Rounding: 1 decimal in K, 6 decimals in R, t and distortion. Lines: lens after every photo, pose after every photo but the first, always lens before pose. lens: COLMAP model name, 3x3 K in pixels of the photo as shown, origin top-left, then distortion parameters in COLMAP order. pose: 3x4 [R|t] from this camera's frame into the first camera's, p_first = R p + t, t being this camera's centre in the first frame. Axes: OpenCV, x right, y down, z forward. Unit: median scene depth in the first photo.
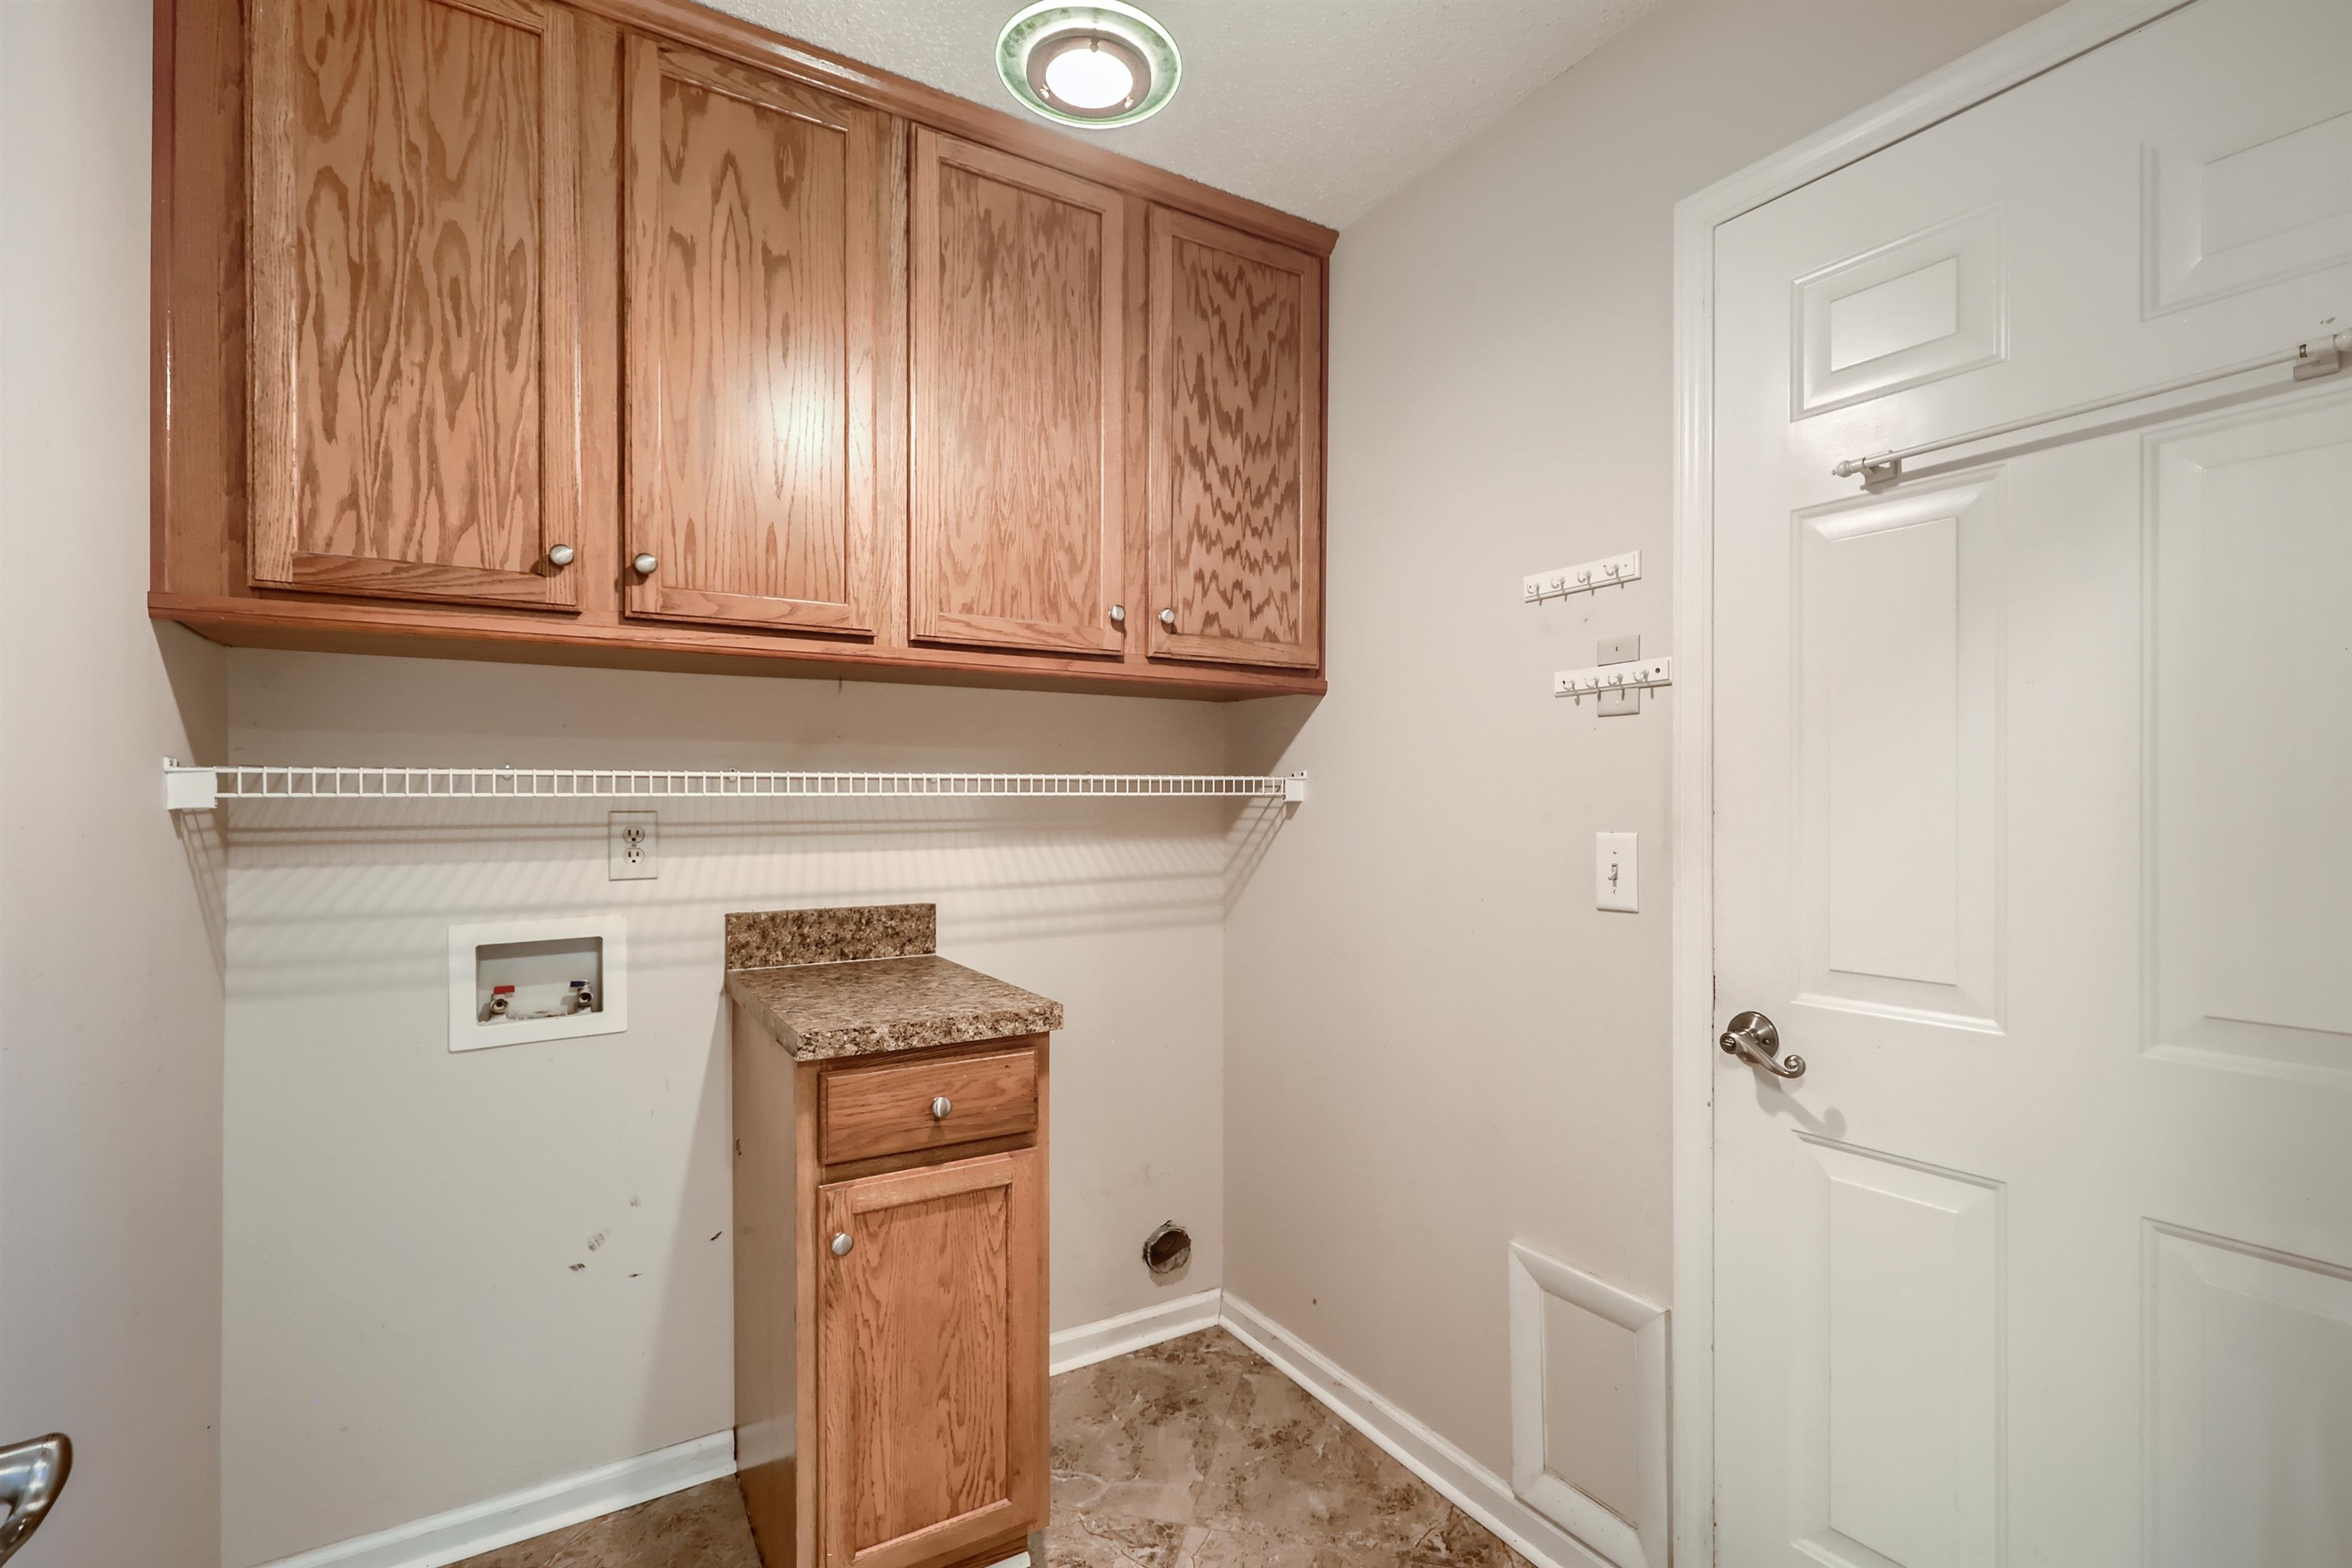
lens RADIAL K [[1069.6, 0, 1206.1], [0, 1069.6, 798.9], [0, 0, 1]] dist [-0.002059, -0.000082]
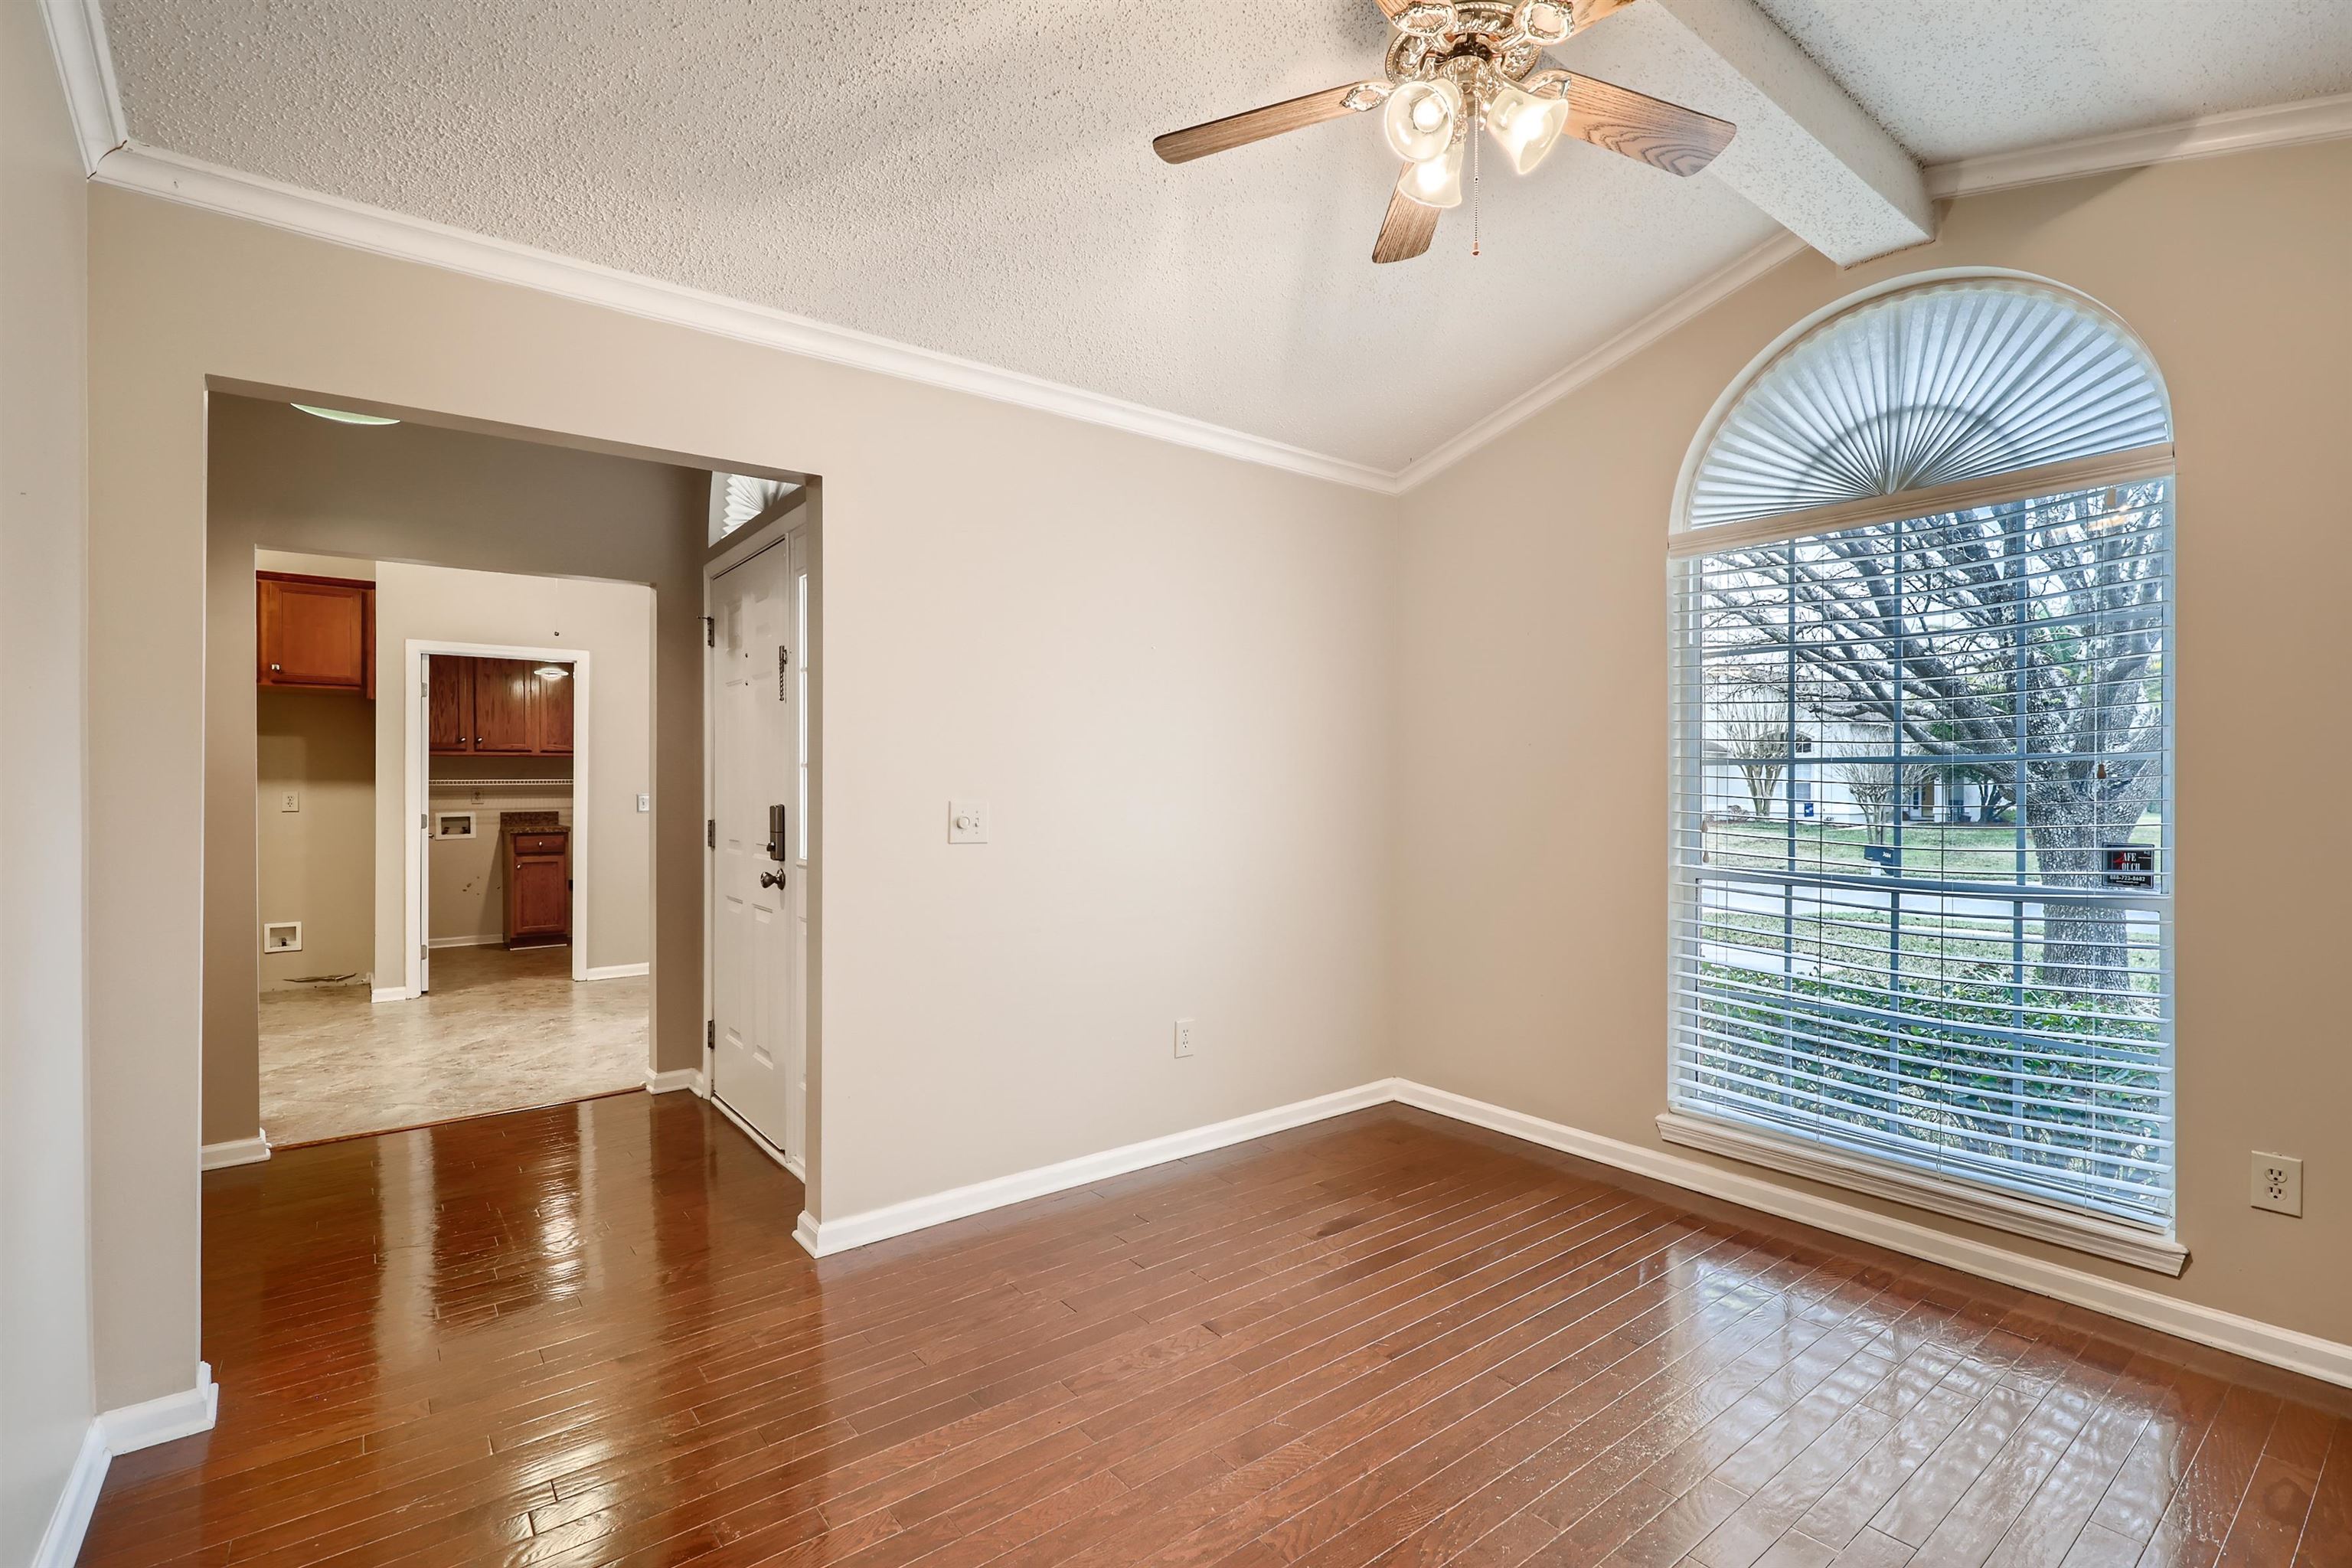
lens RADIAL K [[1063.8, 0, 1170.3], [0, 1063.8, 779.9], [0, 0, 1]] dist [0.000915, 0.000244]
pose [[0.995872, -0.003991, 0.090677, 1.931665], [0.004083, 0.999991, -0.000832, -0.008278], [-0.090673, 0.001199, 0.995880, -3.666237]]
